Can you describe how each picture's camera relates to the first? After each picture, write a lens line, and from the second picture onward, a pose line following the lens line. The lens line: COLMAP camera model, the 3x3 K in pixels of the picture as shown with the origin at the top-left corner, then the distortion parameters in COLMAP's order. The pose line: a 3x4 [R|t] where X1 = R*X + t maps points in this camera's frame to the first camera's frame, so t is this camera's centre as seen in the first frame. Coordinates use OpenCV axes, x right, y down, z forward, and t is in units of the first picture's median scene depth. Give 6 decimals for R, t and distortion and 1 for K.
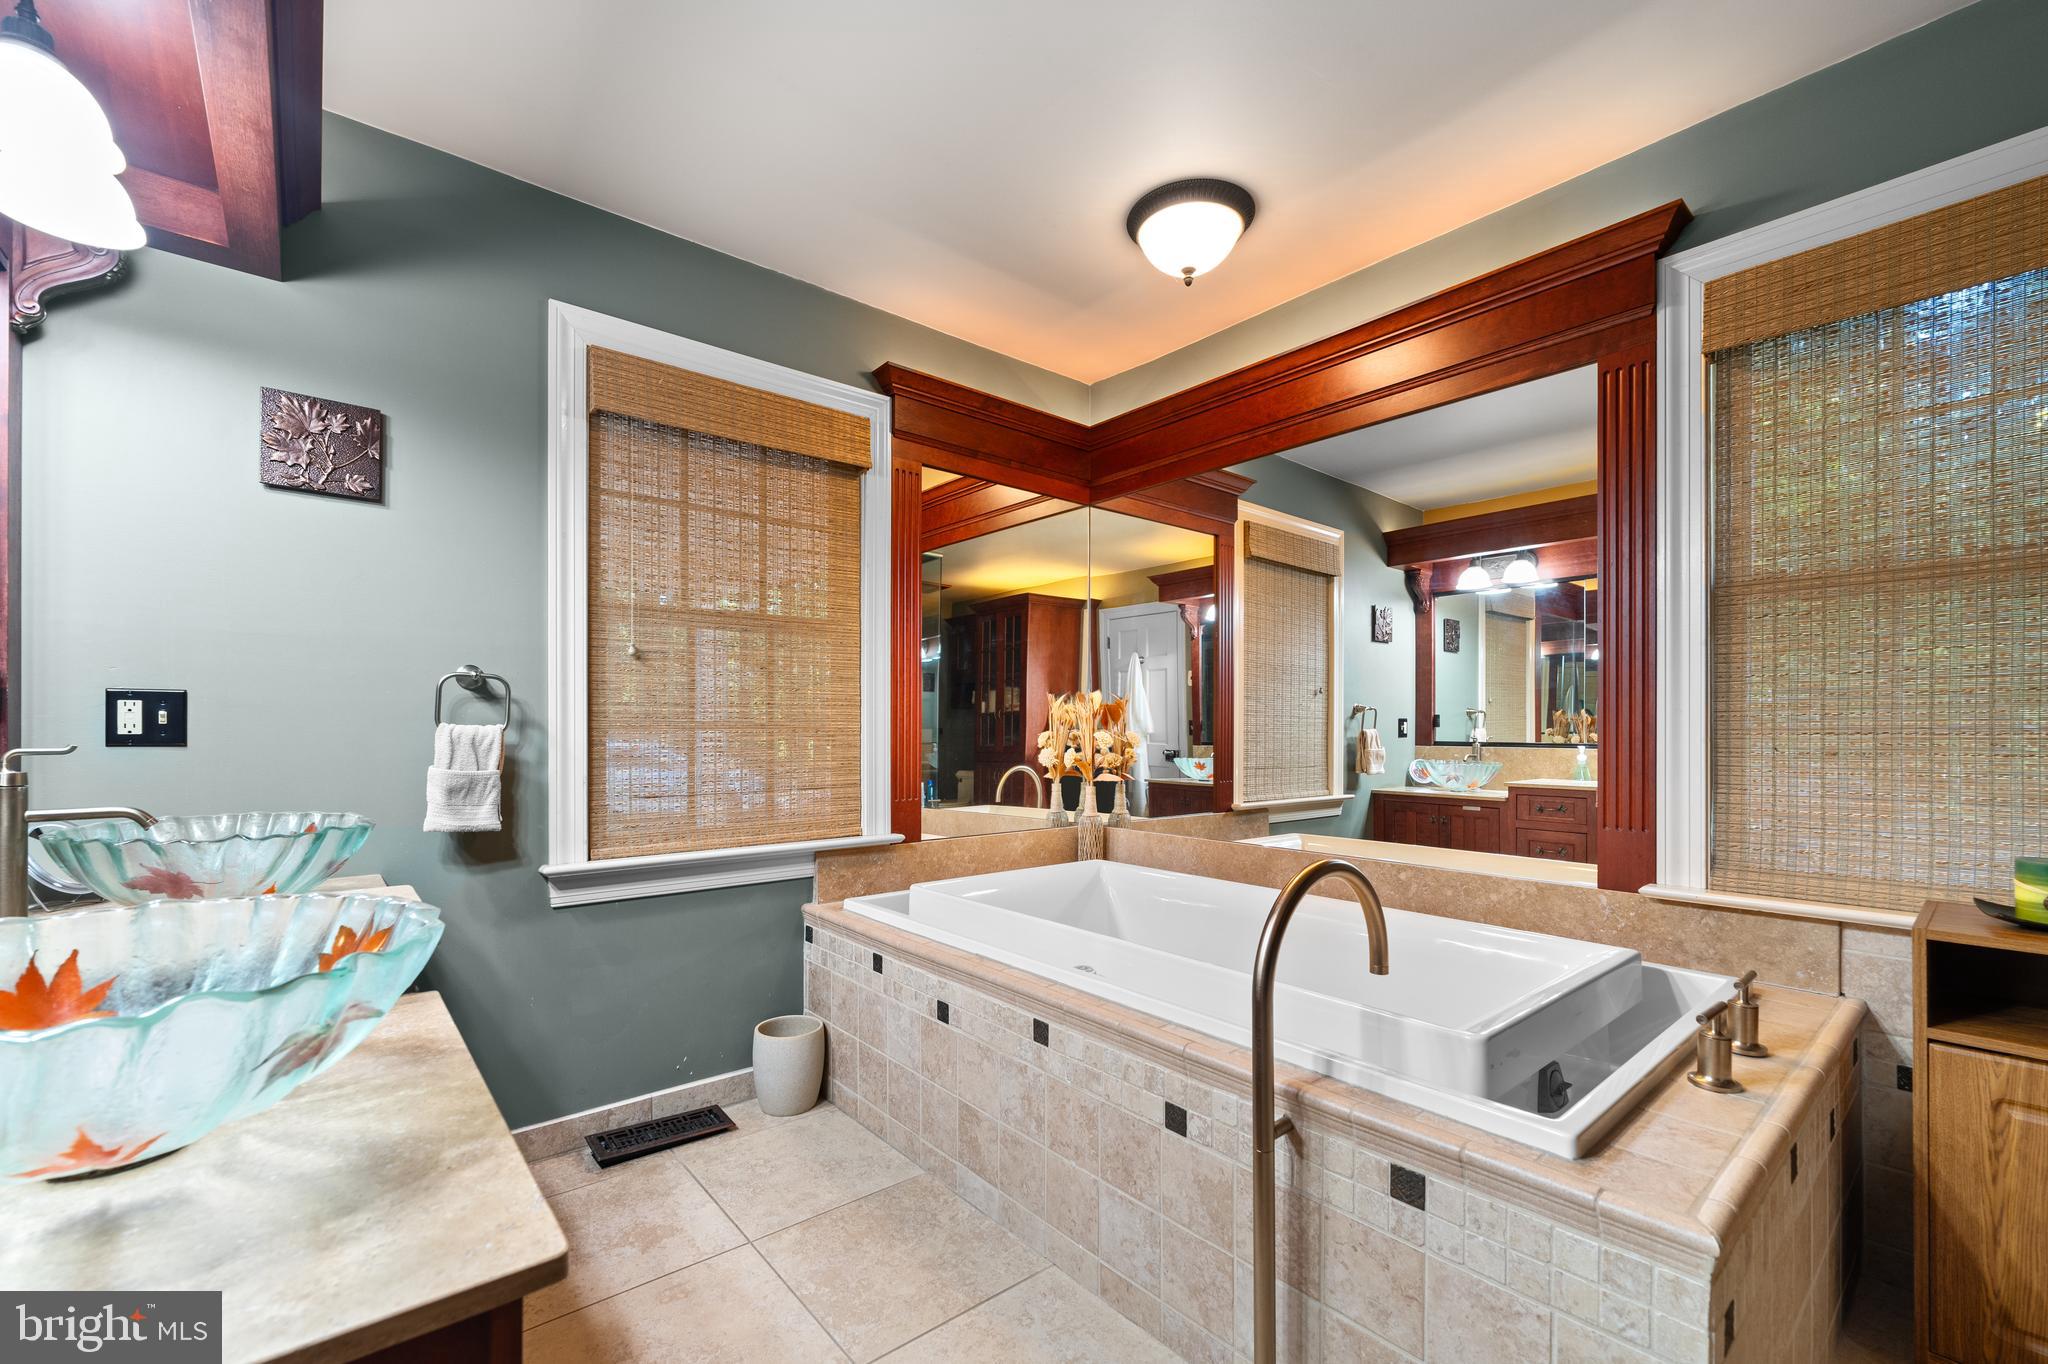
lens RADIAL K [[843.2, 0, 1035.3], [0, 843.2, 731.8], [0, 0, 1]] dist [-0.010503, -0.000348]
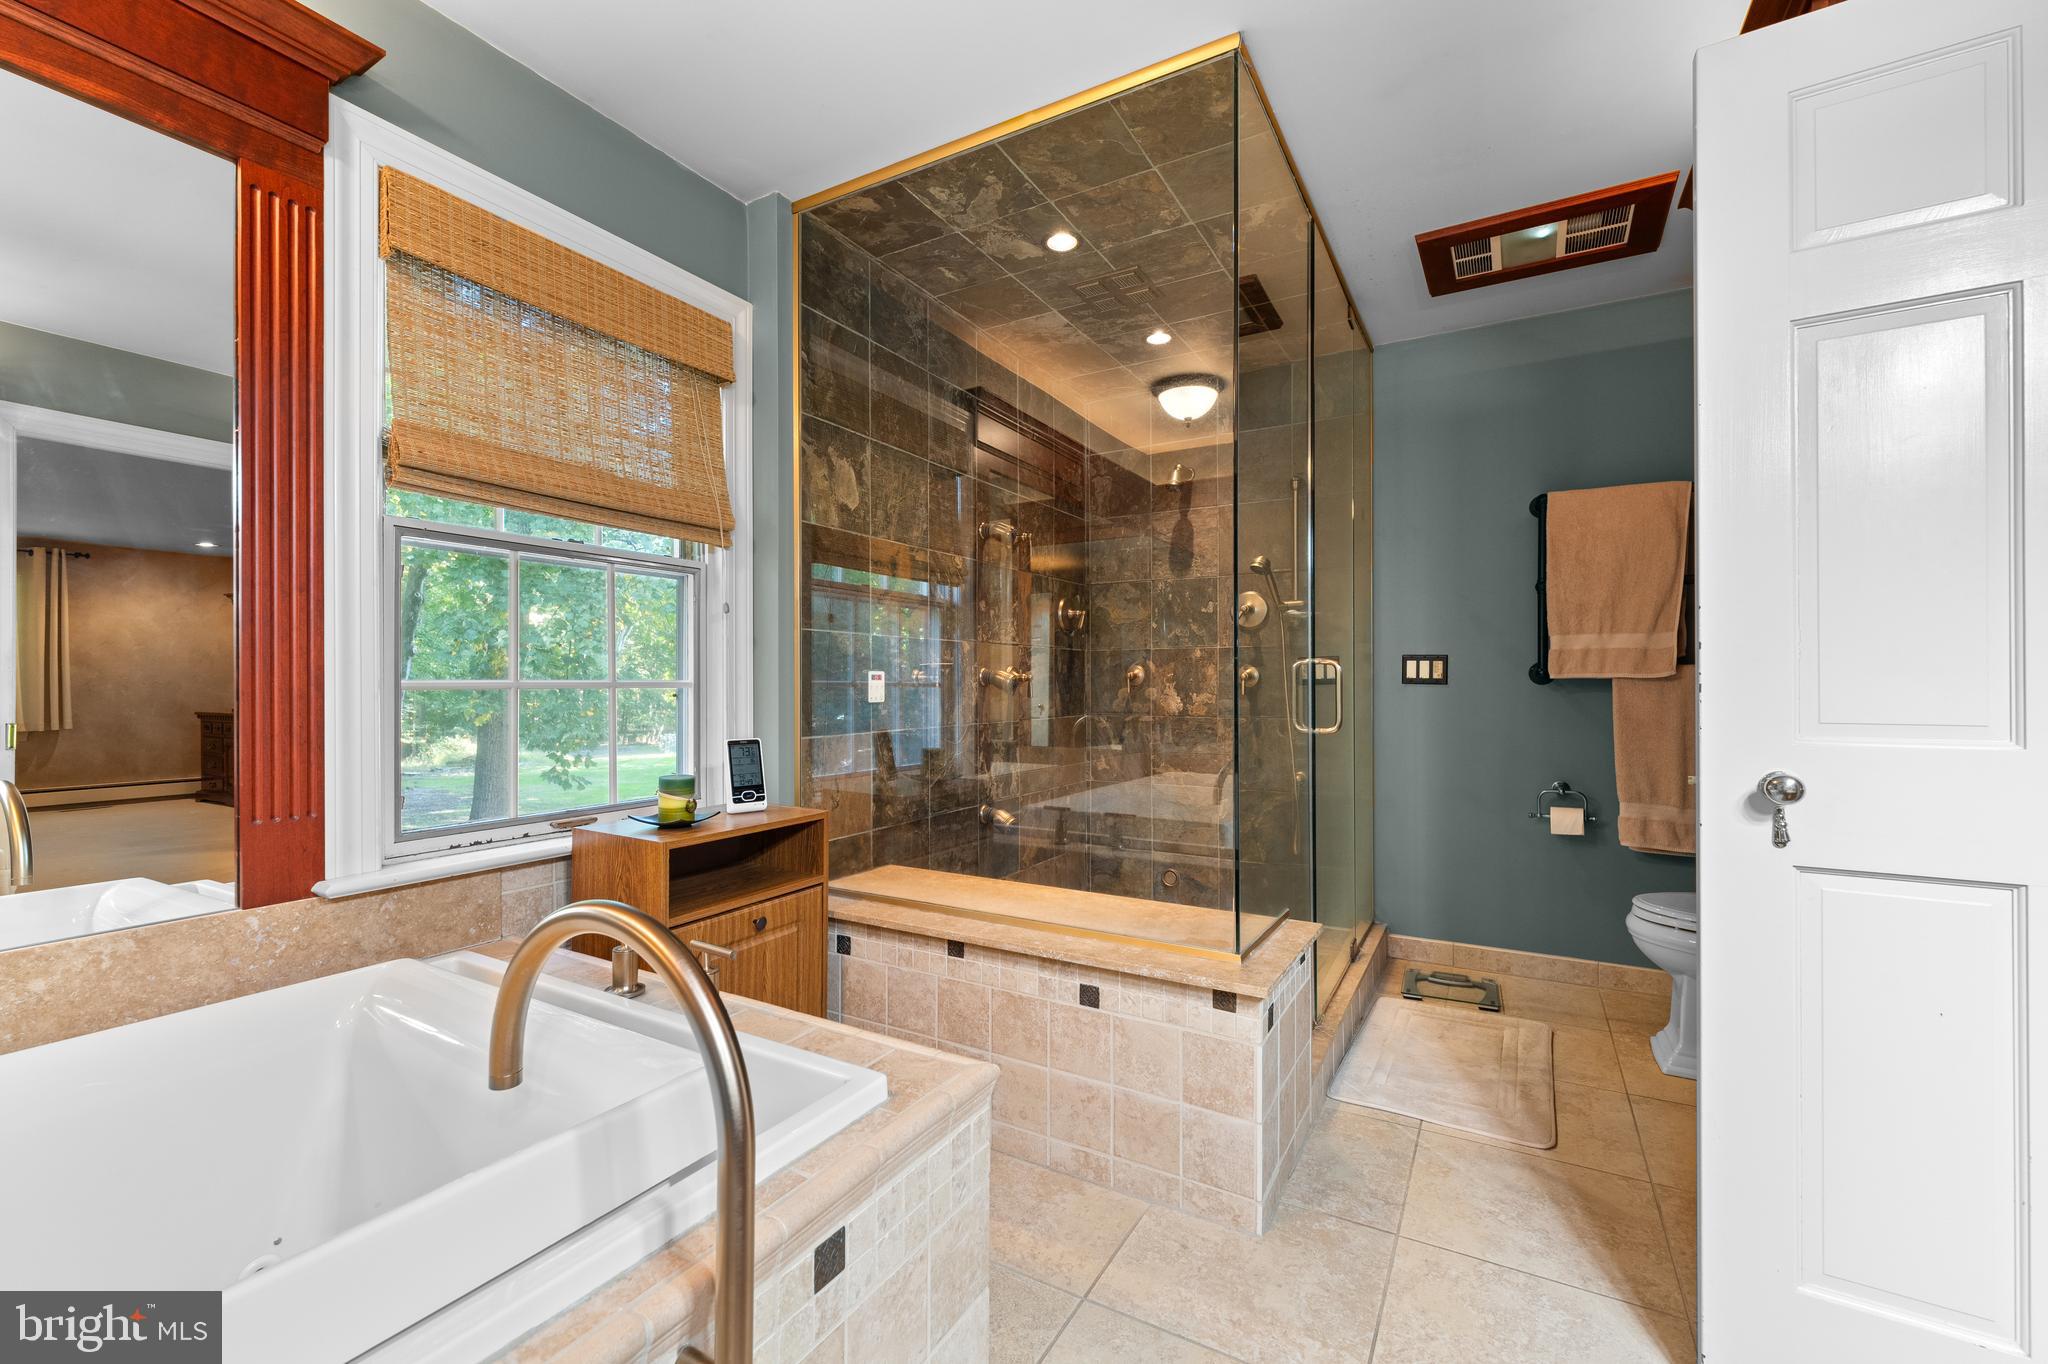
lens RADIAL K [[843.2, 0, 1025.3], [0, 843.2, 681.3], [0, 0, 1]] dist [-0.010503, -0.000348]
pose [[-0.338392, -0.000528, 0.941005, -0.219024], [0.001118, 0.999999, 0.000963, -0.005215], [-0.941005, 0.001378, -0.338391, 0.645356]]
